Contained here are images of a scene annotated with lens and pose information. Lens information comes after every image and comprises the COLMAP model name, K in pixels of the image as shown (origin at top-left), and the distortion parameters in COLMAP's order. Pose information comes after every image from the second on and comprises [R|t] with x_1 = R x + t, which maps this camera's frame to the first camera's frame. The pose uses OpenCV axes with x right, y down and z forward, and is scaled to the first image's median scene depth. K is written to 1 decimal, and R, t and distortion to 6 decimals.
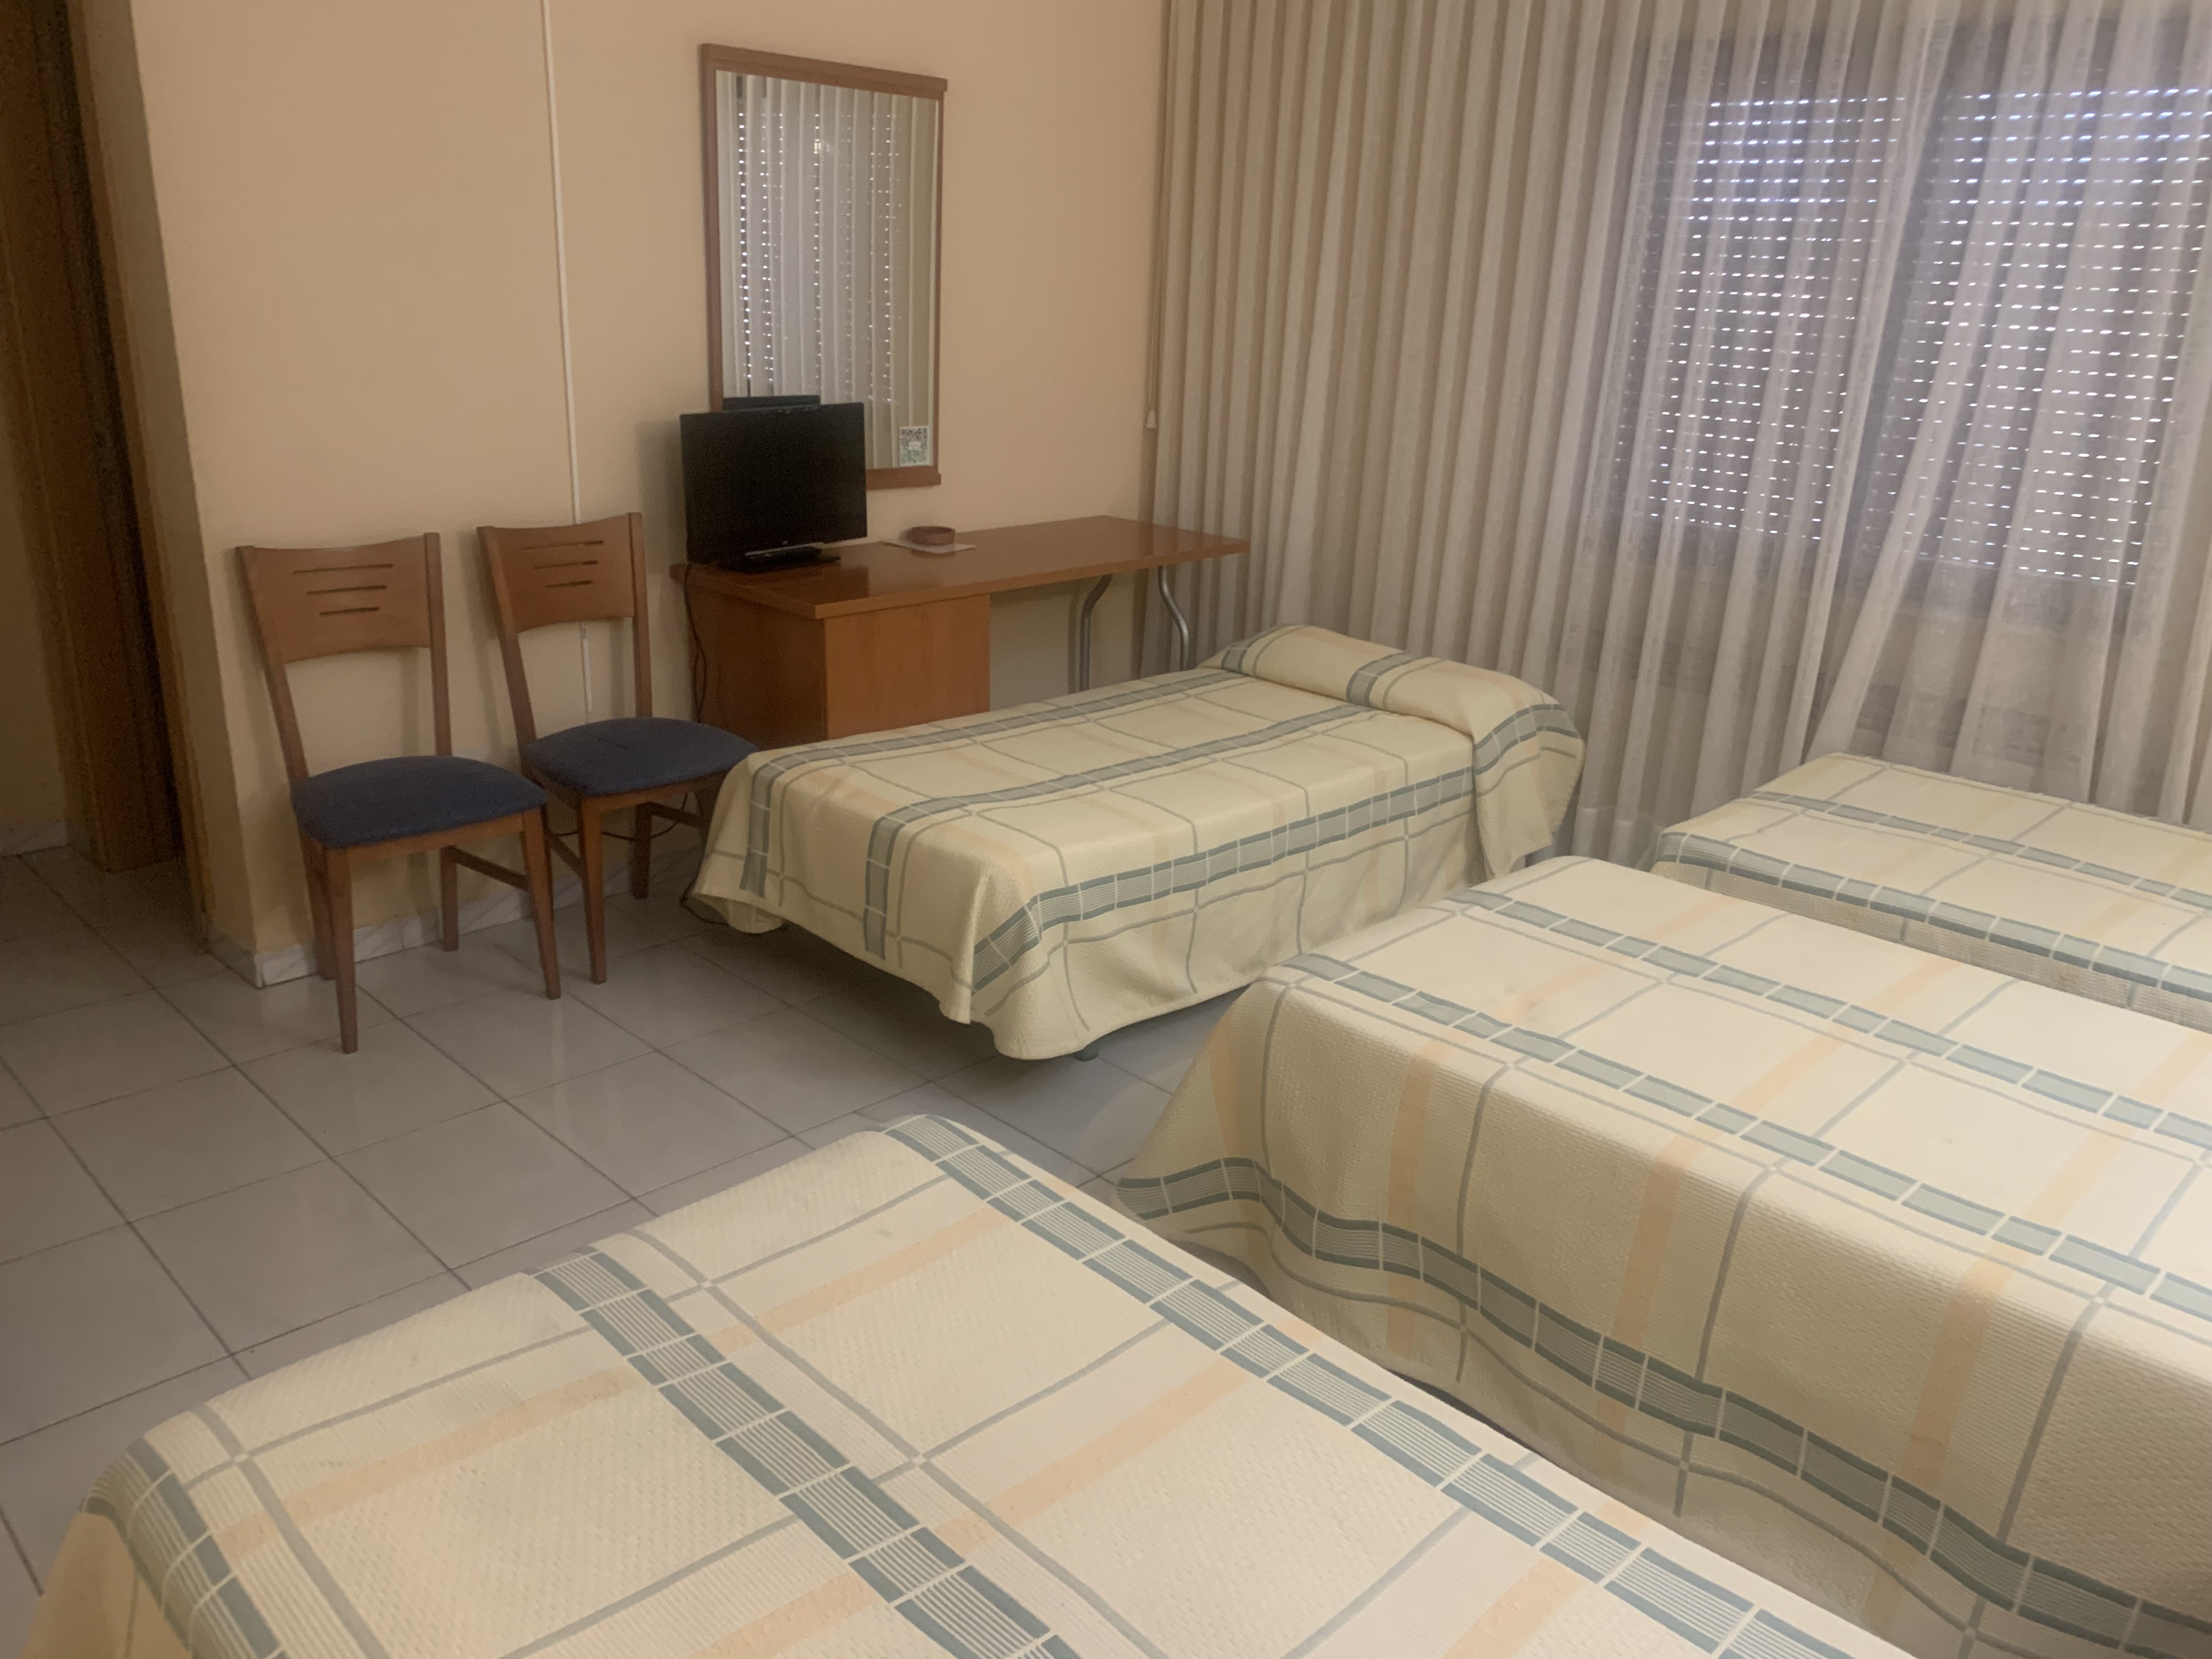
lens RADIAL K [[1672.5, 0, 1083.8], [0, 1672.5, 825.0], [0, 0, 1]] dist [0.082744, -0.001985]
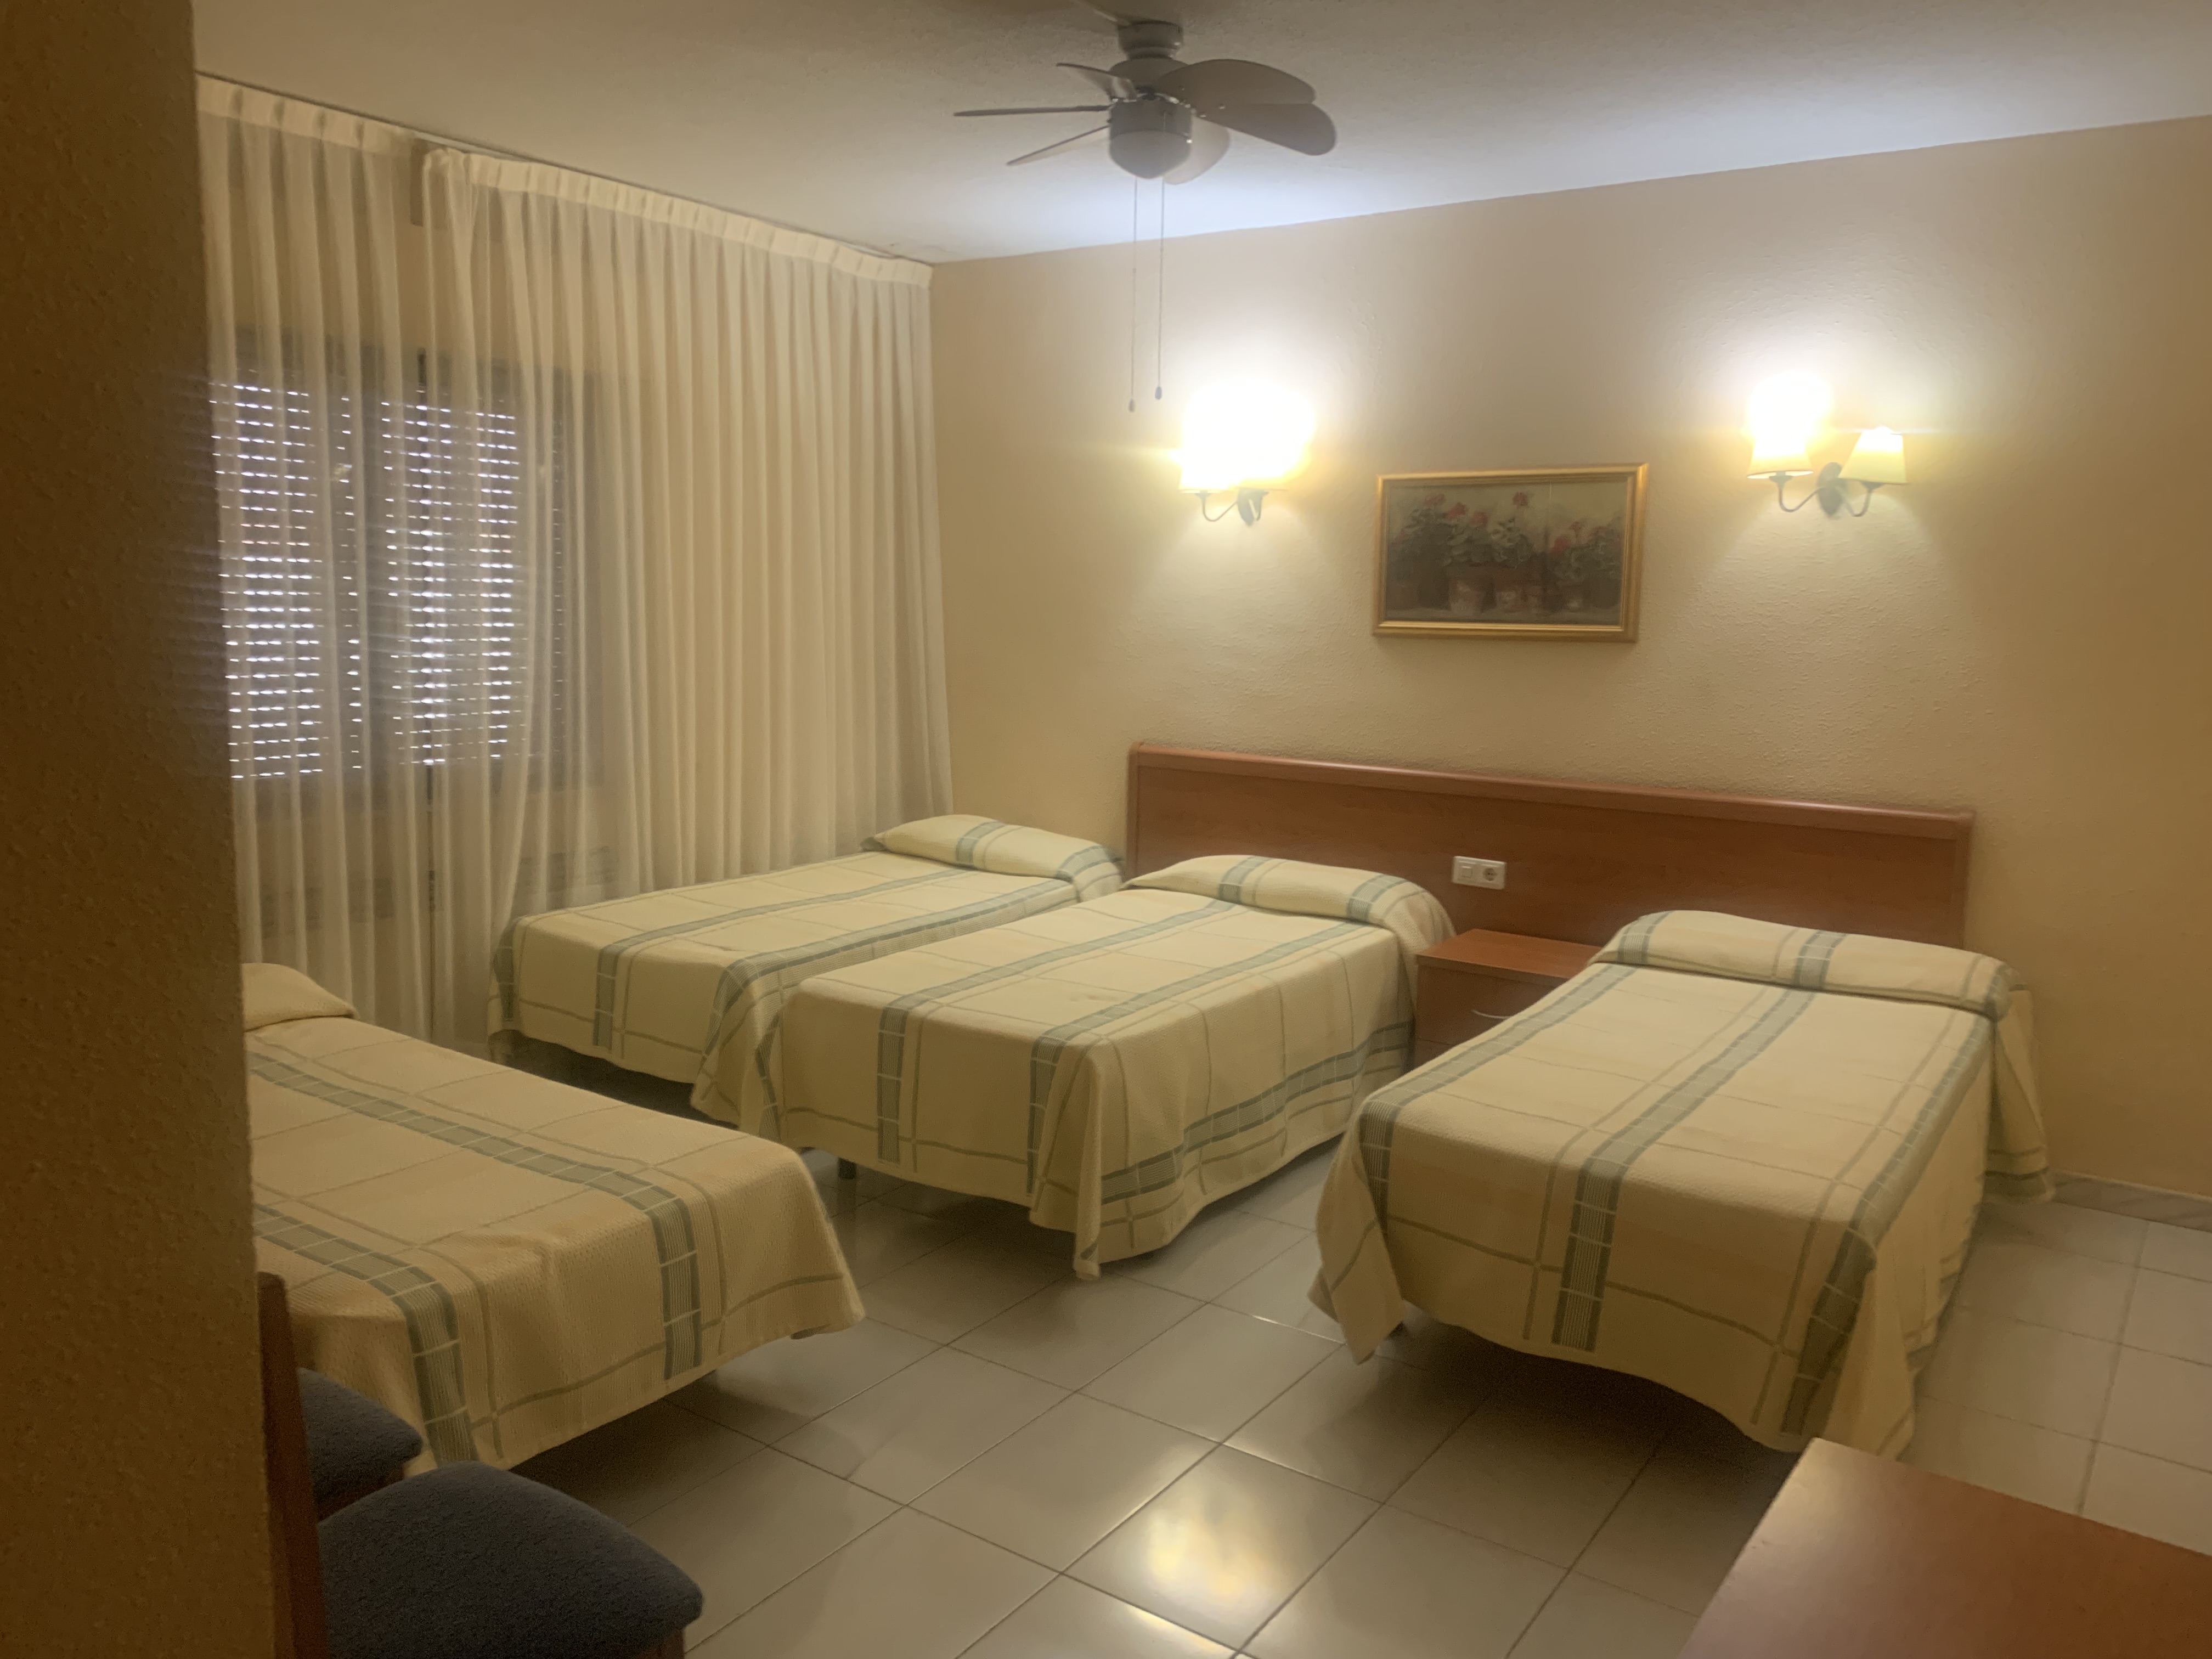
lens RADIAL K [[1672.5, 0, 1083.8], [0, 1672.5, 825.0], [0, 0, 1]] dist [0.082744, -0.001985]
pose [[-0.176037, -0.191128, 0.965650, -1.157744], [0.296159, 0.925238, 0.237119, -0.396977], [-0.938776, 0.327728, -0.106272, 1.012735]]
